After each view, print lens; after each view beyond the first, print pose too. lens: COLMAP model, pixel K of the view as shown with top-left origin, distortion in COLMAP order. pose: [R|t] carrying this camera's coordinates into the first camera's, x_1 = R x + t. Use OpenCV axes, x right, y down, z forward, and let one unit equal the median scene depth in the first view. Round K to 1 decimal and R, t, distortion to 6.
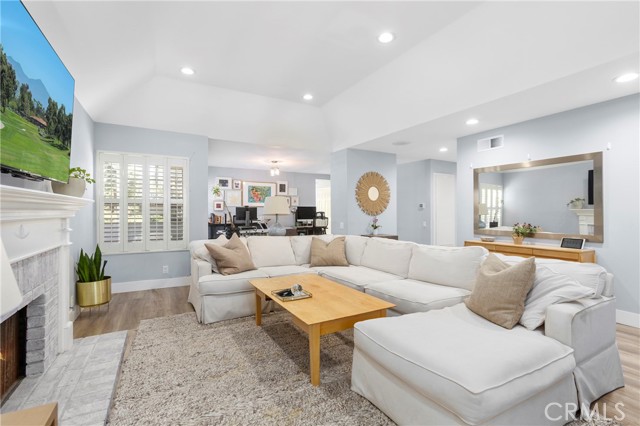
lens RADIAL K [[293.7, 0, 322.7], [0, 293.7, 211.3], [0, 0, 1]] dist [-0.019367, 0.000712]
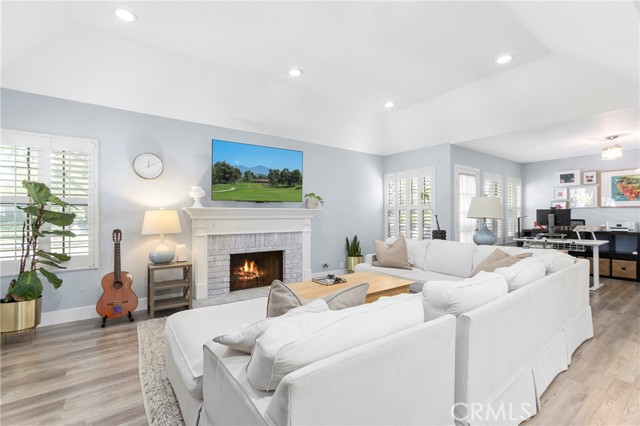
lens RADIAL K [[293.7, 0, 321.3], [0, 293.7, 213.1], [0, 0, 1]] dist [-0.019367, 0.000712]
pose [[0.092763, -0.006577, -0.995666, 0.447255], [0.001793, 0.999978, -0.006438, 0.000257], [0.995687, -0.001188, 0.092773, 0.333475]]
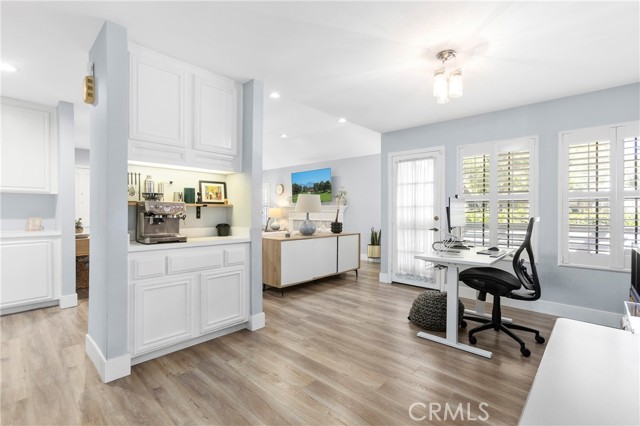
lens RADIAL K [[293.7, 0, 317.1], [0, 293.7, 214.6], [0, 0, 1]] dist [-0.019367, 0.000712]
pose [[-0.947577, -0.008115, -0.319424, 0.102994], [-0.007858, 0.999967, -0.002093, 0.019621], [0.319431, 0.000527, -0.947609, 1.402396]]
